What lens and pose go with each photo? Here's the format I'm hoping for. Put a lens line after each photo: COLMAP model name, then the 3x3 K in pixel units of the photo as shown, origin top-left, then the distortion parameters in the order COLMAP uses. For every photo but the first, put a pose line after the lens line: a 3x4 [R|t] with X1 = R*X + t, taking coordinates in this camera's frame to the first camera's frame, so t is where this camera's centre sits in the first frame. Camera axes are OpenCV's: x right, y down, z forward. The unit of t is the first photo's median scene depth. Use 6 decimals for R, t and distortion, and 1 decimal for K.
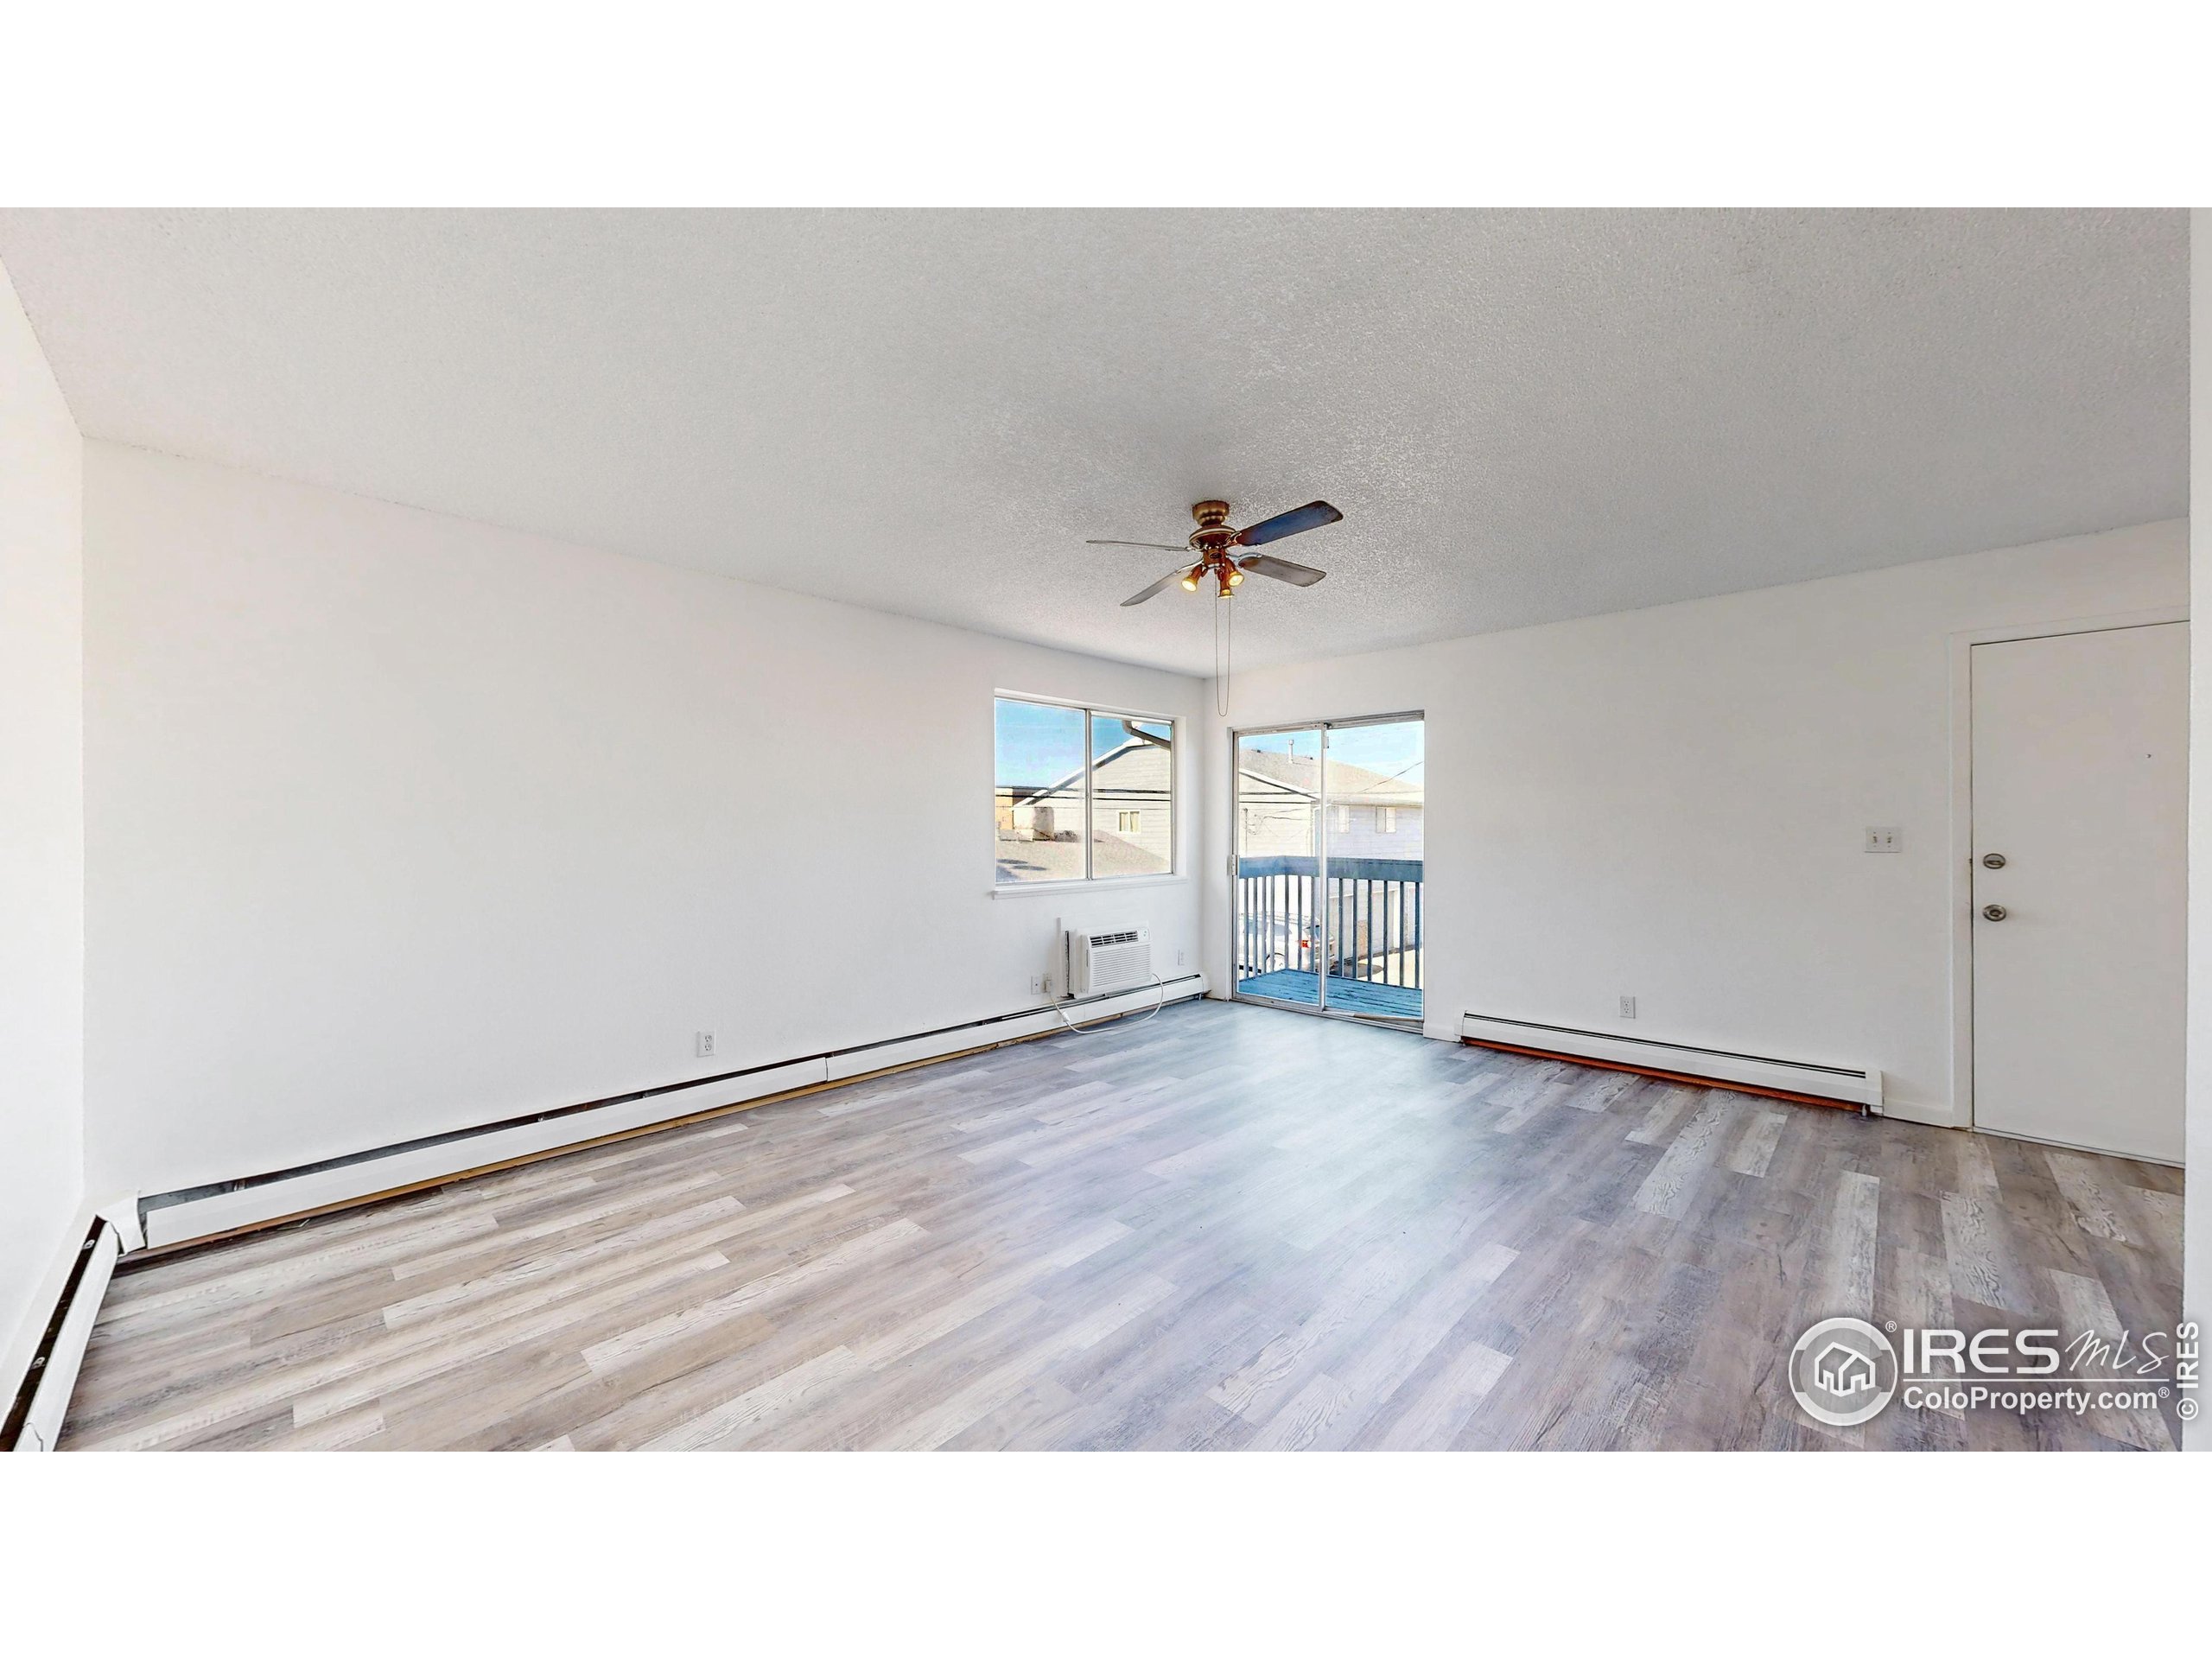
lens RADIAL K [[817.6, 0, 1101.1], [0, 817.6, 832.0], [0, 0, 1]] dist [0.003248, -0.000215]
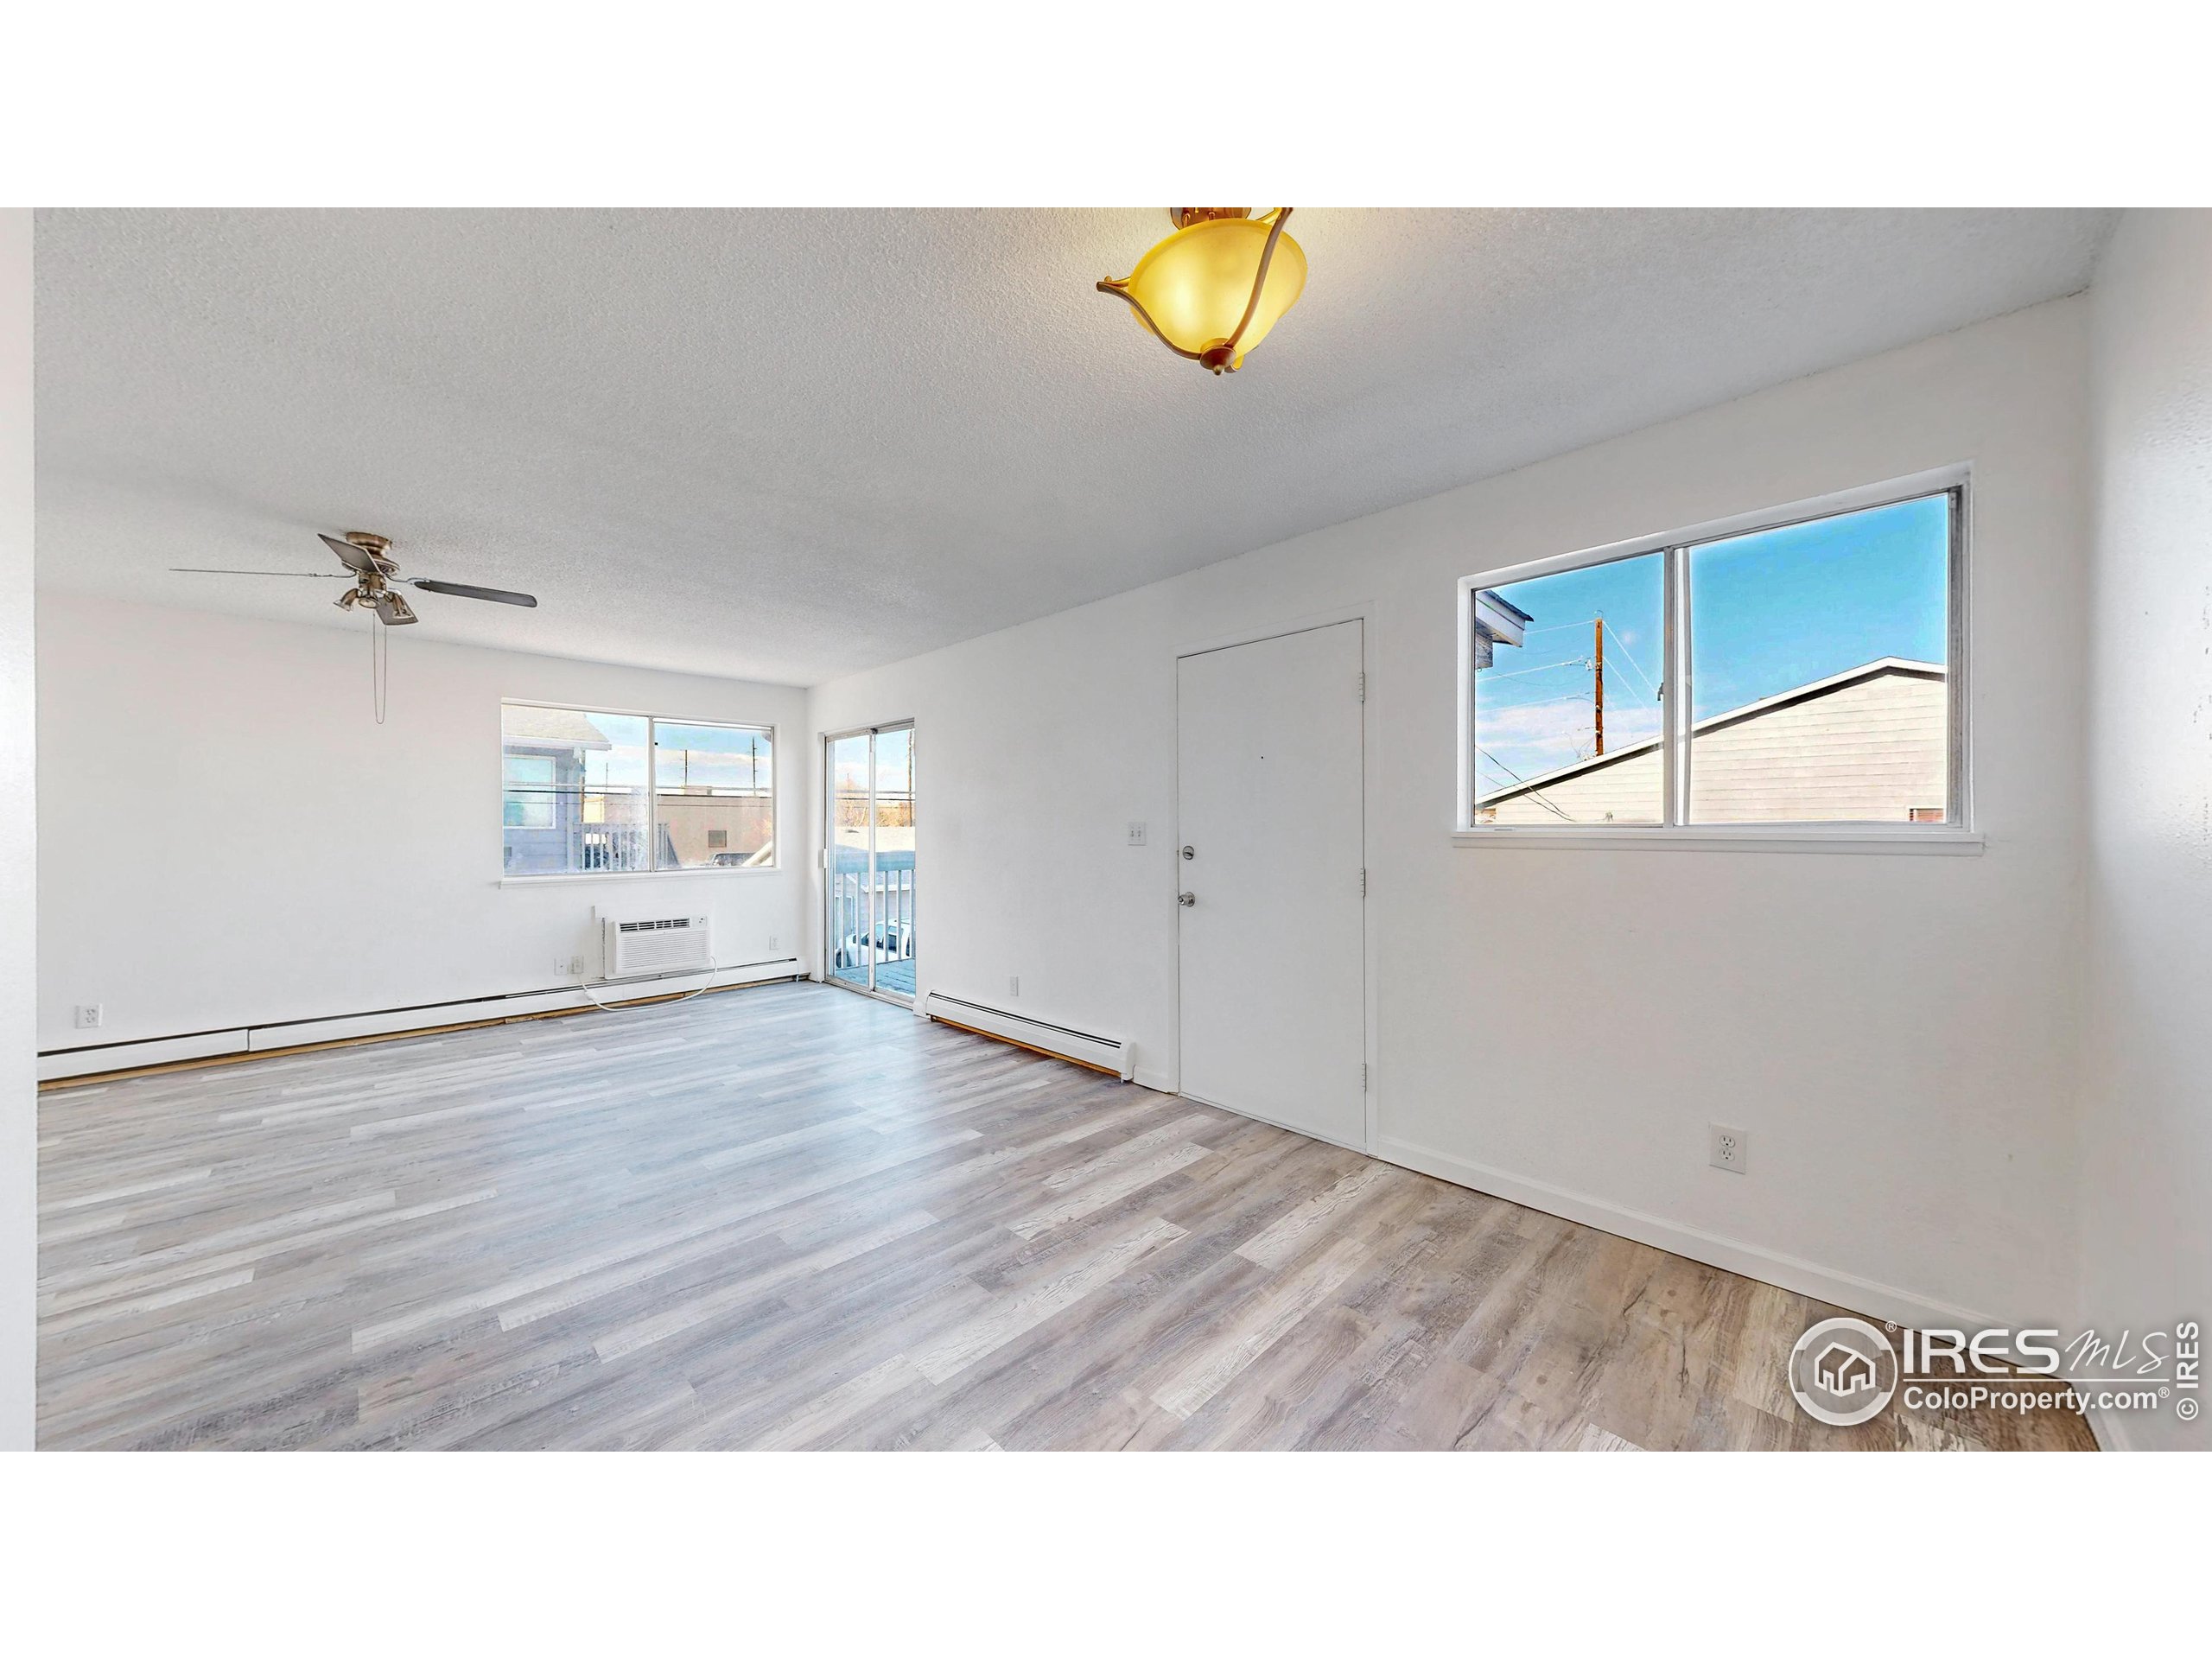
lens RADIAL K [[765.0, 0, 1109.5], [0, 765.0, 823.4], [0, 0, 1]] dist [-0.001701, -0.000233]
pose [[0.999992, -0.000499, -0.004021, 0.698013], [0.000470, 0.999974, -0.007244, 0.001796], [0.004025, 0.007242, 0.999966, -0.029713]]
